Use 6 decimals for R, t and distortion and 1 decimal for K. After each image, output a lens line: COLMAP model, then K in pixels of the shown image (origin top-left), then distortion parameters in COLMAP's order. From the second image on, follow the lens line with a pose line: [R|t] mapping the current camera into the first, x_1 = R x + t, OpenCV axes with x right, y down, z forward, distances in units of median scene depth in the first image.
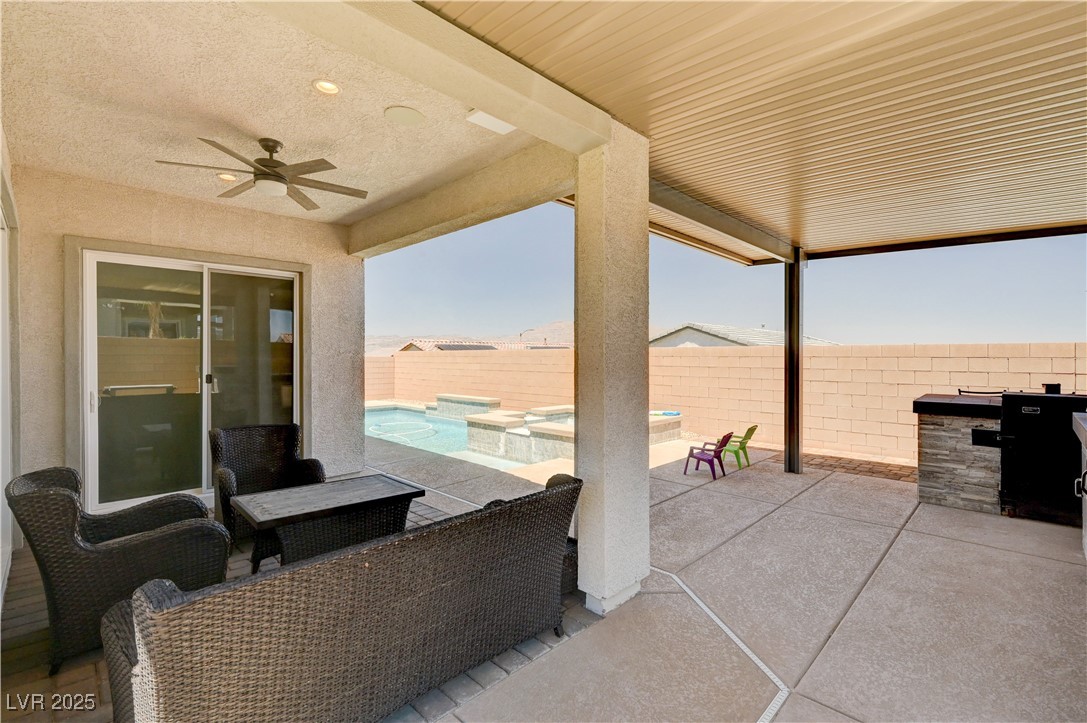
lens RADIAL K [[483.7, 0, 548.6], [0, 483.7, 360.1], [0, 0, 1]] dist [-0.001078, -0.000523]
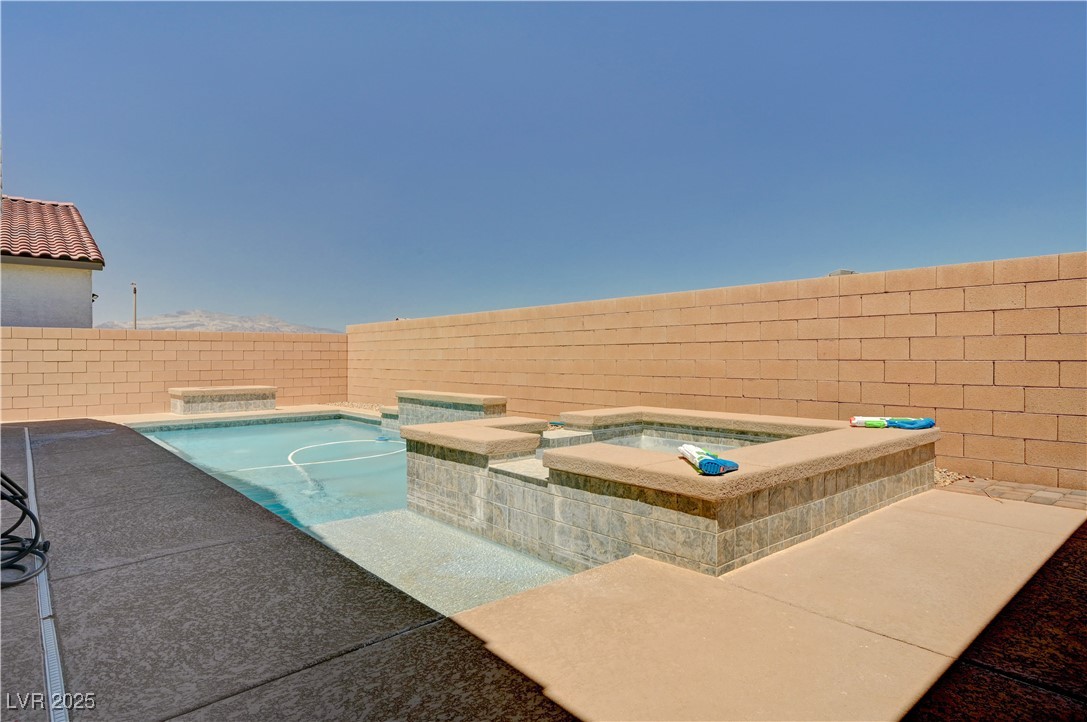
lens RADIAL K [[612.4, 0, 543.5], [0, 612.4, 361.0], [0, 0, 1]] dist [0.003171, 0.000623]
pose [[0.996319, -0.003812, -0.085633, -0.003214], [0.003670, 0.999992, -0.001817, 0.066743], [0.085639, 0.001496, 0.996325, 0.535833]]
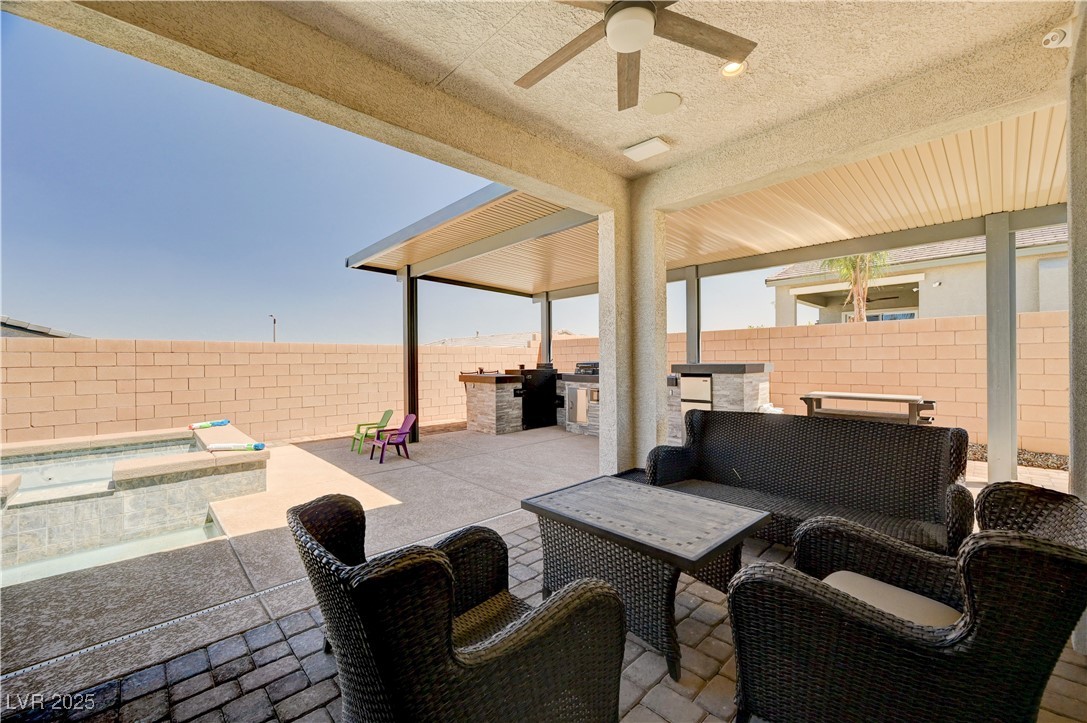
lens RADIAL K [[430.7, 0, 550.6], [0, 430.7, 360.8], [0, 0, 1]] dist [-0.000590, -0.000031]
pose [[0.031327, -0.001028, 0.999509, -0.490675], [0.019199, 0.999816, 0.000427, 0.020468], [-0.999325, 0.019177, 0.031341, 0.483860]]
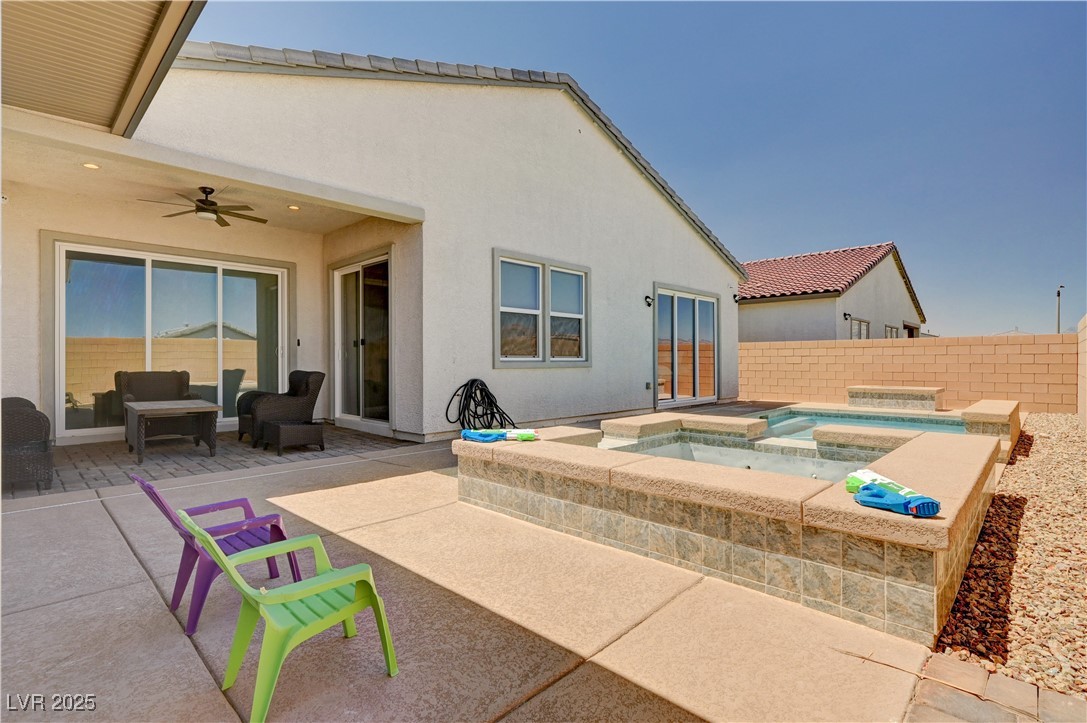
lens RADIAL K [[519.8, 0, 543.5], [0, 519.8, 361.5], [0, 0, 1]] dist [-0.002653, -0.000225]
pose [[-0.002057, -0.000631, -0.999998, 0.530582], [-0.005400, 0.999985, -0.000620, 0.060032], [0.999983, 0.005398, -0.002060, 0.957274]]
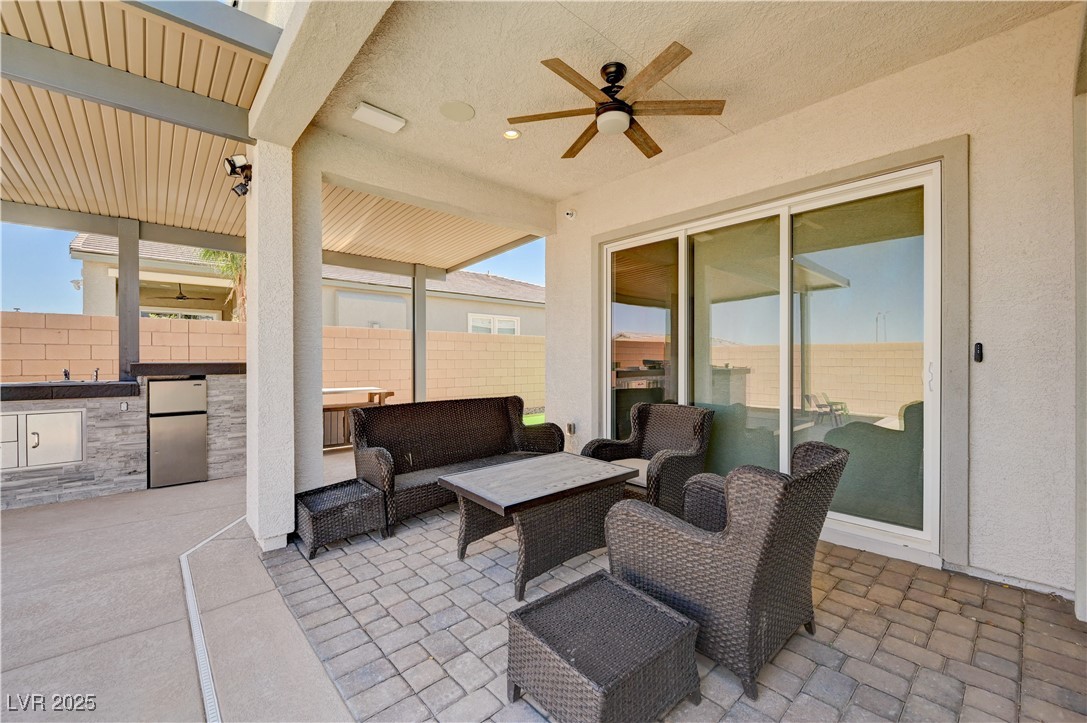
lens RADIAL K [[447.9, 0, 545.8], [0, 447.9, 363.2], [0, 0, 1]] dist [0.000063, -0.000038]
pose [[-0.997802, 0.002531, 0.066211, -0.223822], [0.003597, 0.999866, 0.015991, 0.024607], [-0.066162, 0.016194, -0.997677, 0.801553]]
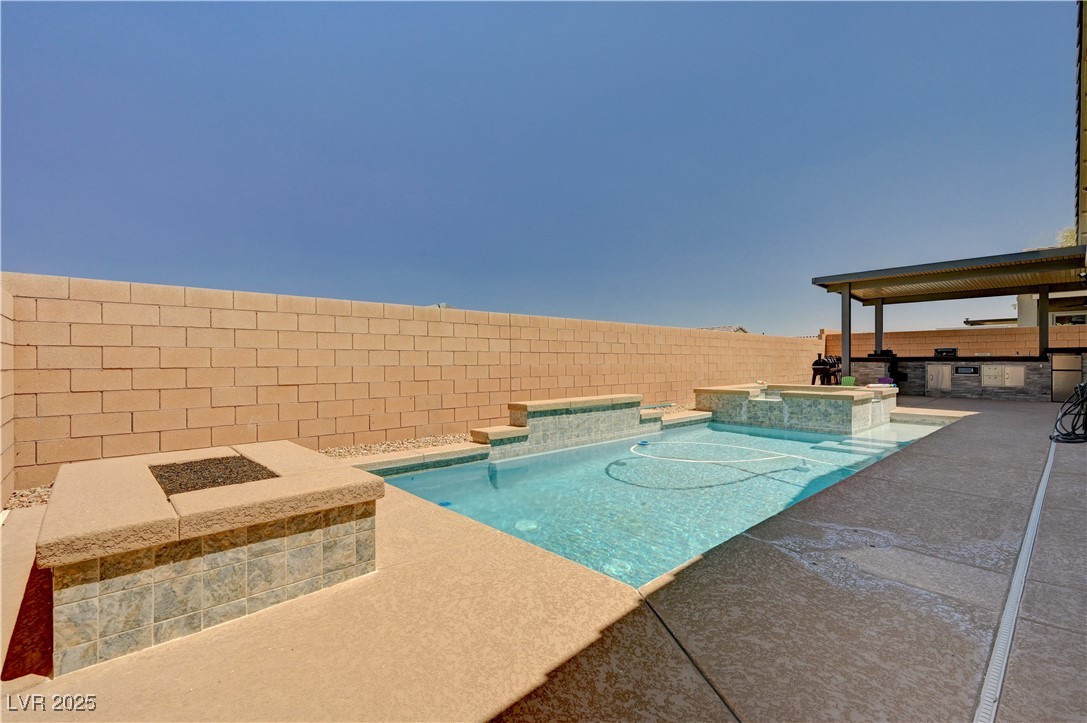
lens RADIAL K [[483.7, 0, 548.6], [0, 483.7, 360.1], [0, 0, 1]] dist [-0.001078, -0.000523]
pose [[0.049045, 0.002576, 0.998793, -1.179275], [0.010924, 0.999935, -0.003115, 0.056390], [-0.998737, 0.011064, 0.049014, 1.682927]]
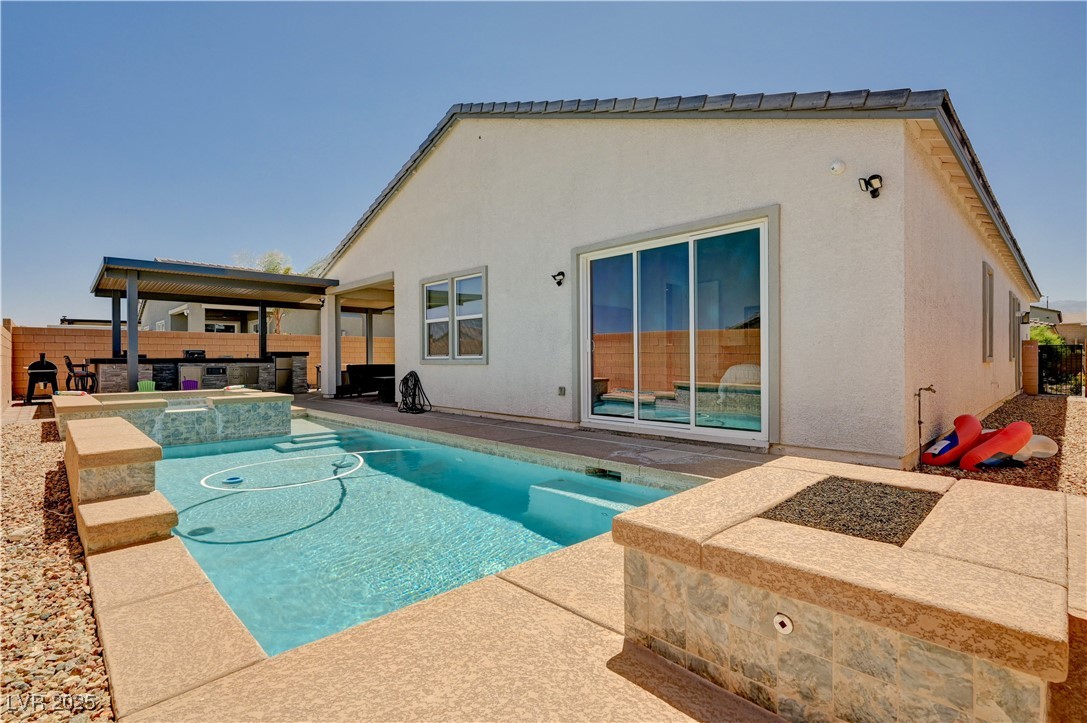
lens RADIAL K [[513.3, 0, 543.8], [0, 513.3, 360.7], [0, 0, 1]] dist [-0.001754, -0.000251]
pose [[-0.999619, 0.004836, 0.027175, -0.734597], [0.005089, 0.999944, 0.009255, 0.052637], [-0.027129, 0.009390, -0.999588, 2.154674]]
